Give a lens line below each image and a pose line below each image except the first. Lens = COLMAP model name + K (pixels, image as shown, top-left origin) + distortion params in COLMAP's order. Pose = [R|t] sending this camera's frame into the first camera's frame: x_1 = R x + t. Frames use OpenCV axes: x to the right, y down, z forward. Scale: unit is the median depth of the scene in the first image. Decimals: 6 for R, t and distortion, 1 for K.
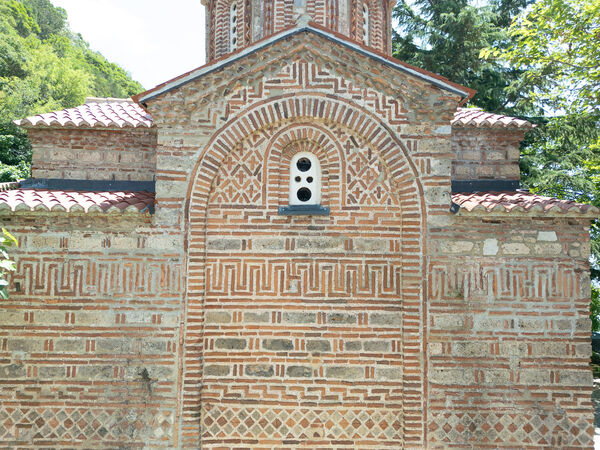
lens RADIAL K [[478.2, 0, 298.3], [0, 478.2, 228.4], [0, 0, 1]] dist [0.012918, -0.041182]
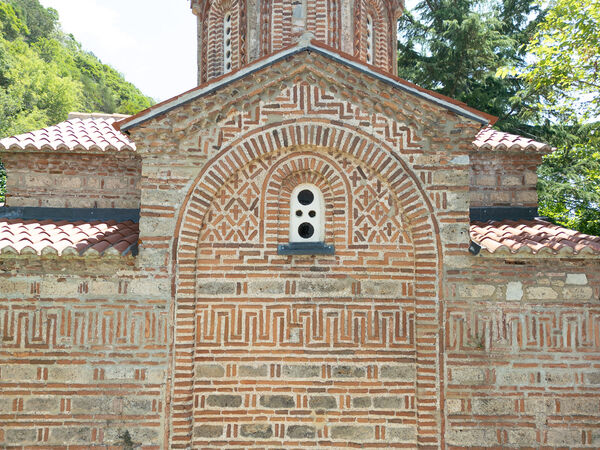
lens RADIAL K [[478.2, 0, 298.9], [0, 478.2, 222.3], [0, 0, 1]] dist [0.012918, -0.041182]
pose [[0.999921, -0.001291, 0.012520, -0.012775], [0.001408, 0.999956, -0.009284, -0.081614], [-0.012508, 0.009301, 0.999879, 0.106020]]
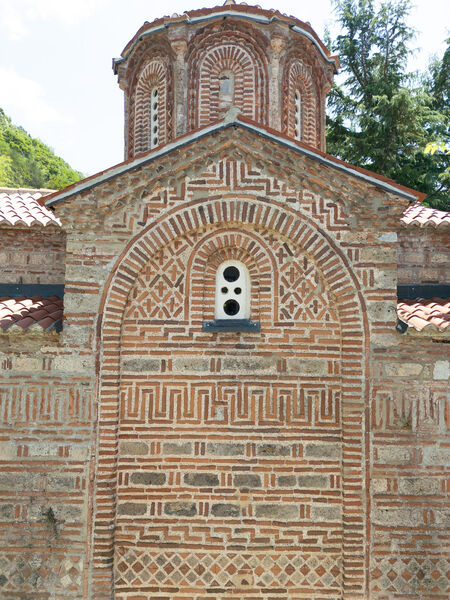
lens RADIAL K [[478.2, 0, 224.3], [0, 478.2, 299.2], [0, 0, 1]] dist [0.012918, -0.041182]
pose [[0.999980, 0.003857, 0.005101, -0.006128], [-0.003827, 0.999976, -0.005786, -0.085097], [-0.005123, 0.005766, 0.999970, 0.113278]]
